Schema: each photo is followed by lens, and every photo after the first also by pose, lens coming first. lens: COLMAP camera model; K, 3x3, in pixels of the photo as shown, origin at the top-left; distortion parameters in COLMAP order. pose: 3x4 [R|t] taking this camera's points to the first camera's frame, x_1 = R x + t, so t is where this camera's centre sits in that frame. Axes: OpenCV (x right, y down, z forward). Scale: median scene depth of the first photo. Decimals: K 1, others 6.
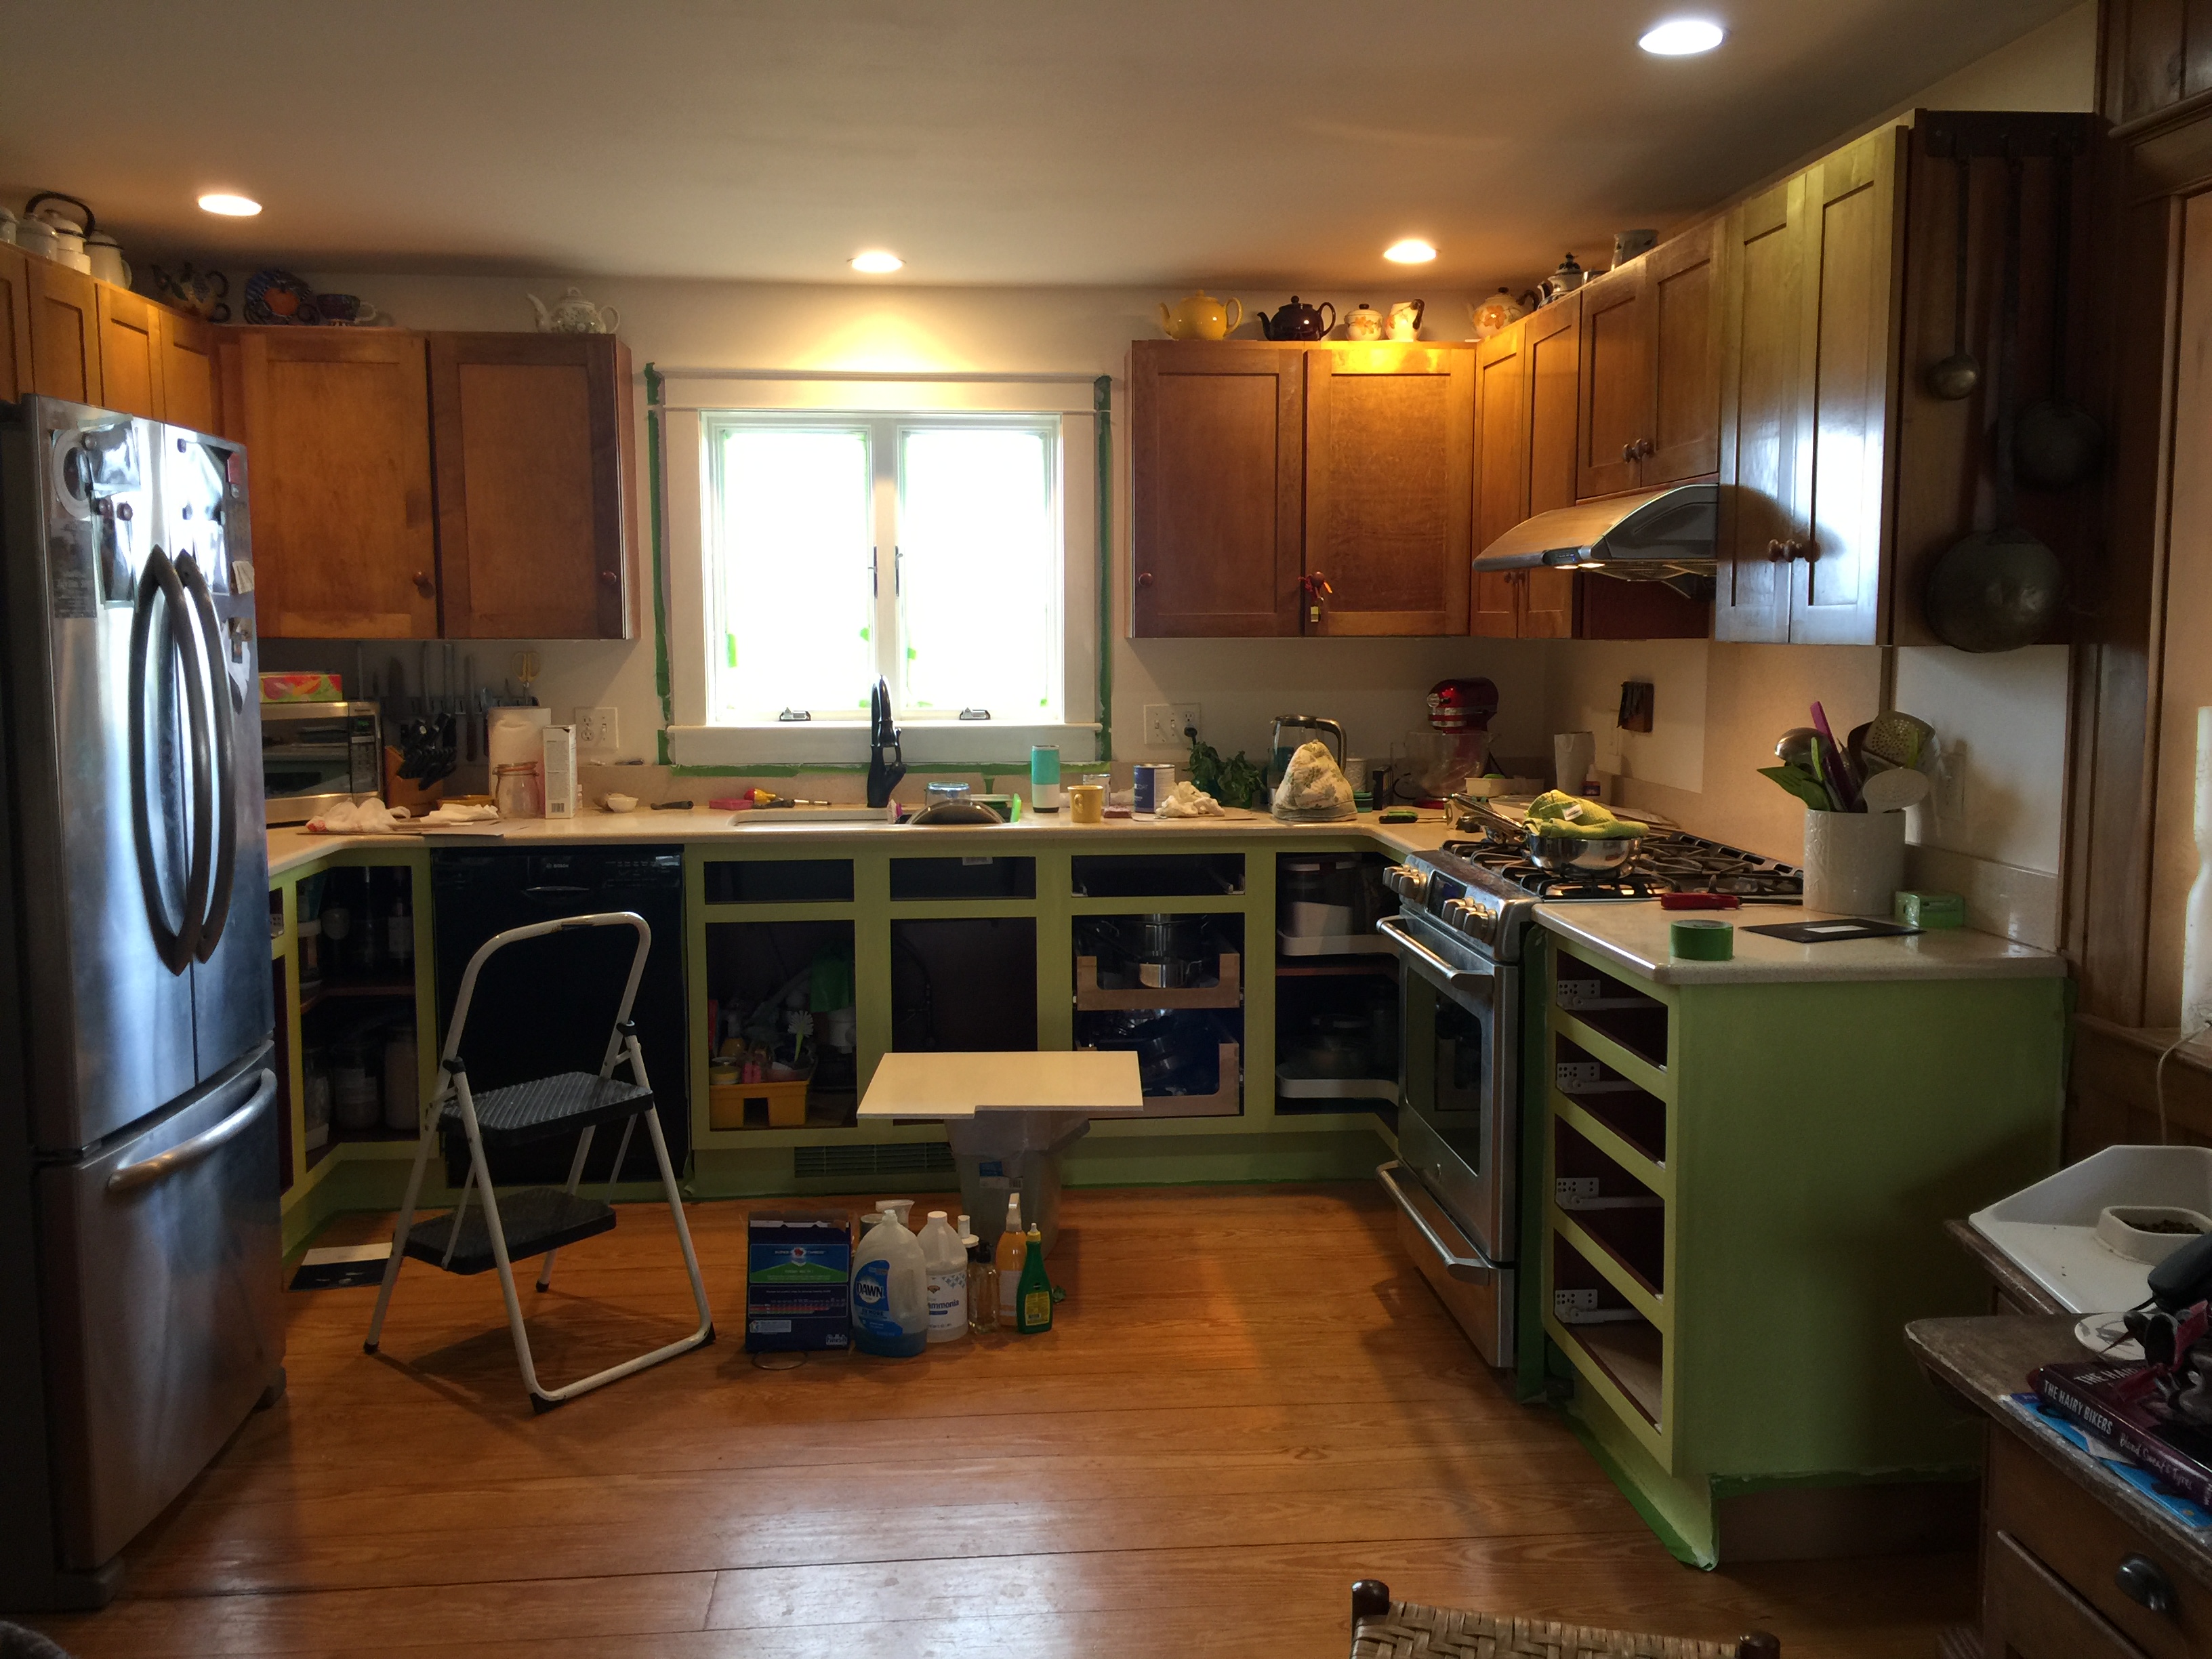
lens RADIAL K [[2007.5, 0, 1106.0], [0, 2007.5, 829.5], [0, 0, 1]] dist [0.014125, 0.004073]
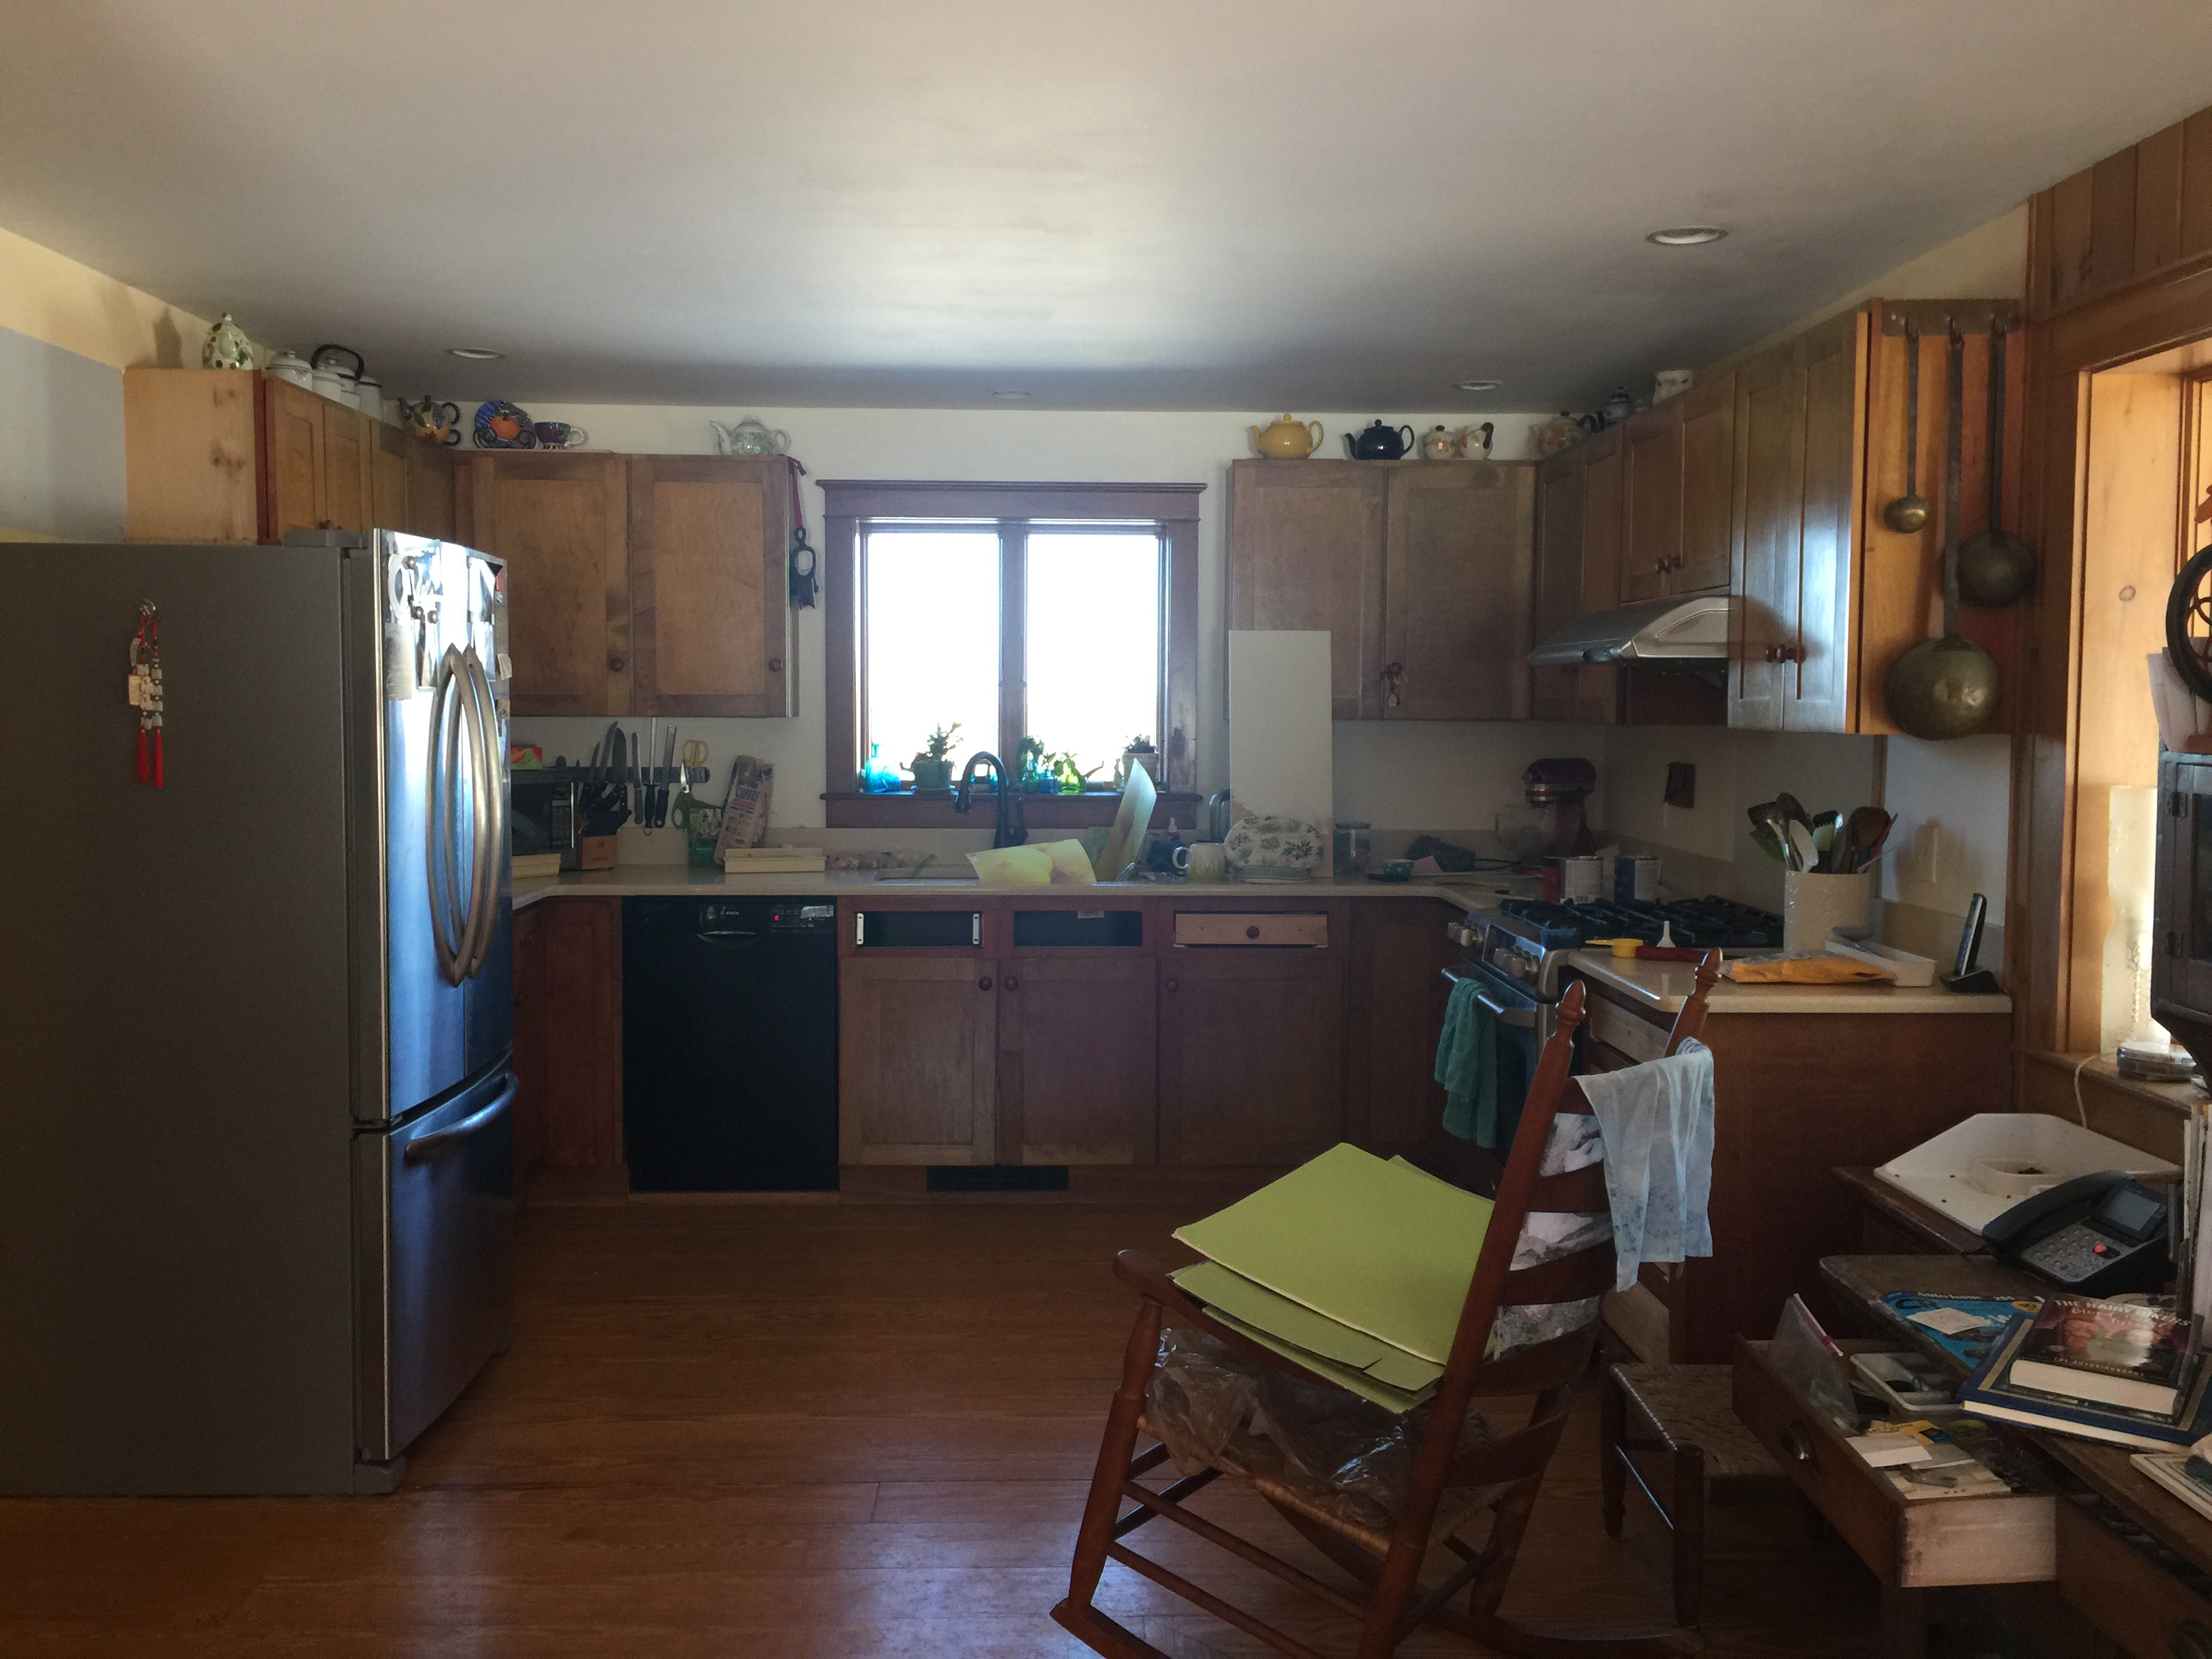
lens RADIAL K [[2007.5, 0, 1106.0], [0, 2007.5, 829.5], [0, 0, 1]] dist [0.014125, 0.004073]
pose [[0.998710, 0.010809, -0.049605, 0.000252], [-0.012740, 0.999167, -0.038773, 0.018556], [0.049145, 0.039355, 0.998016, -0.221090]]
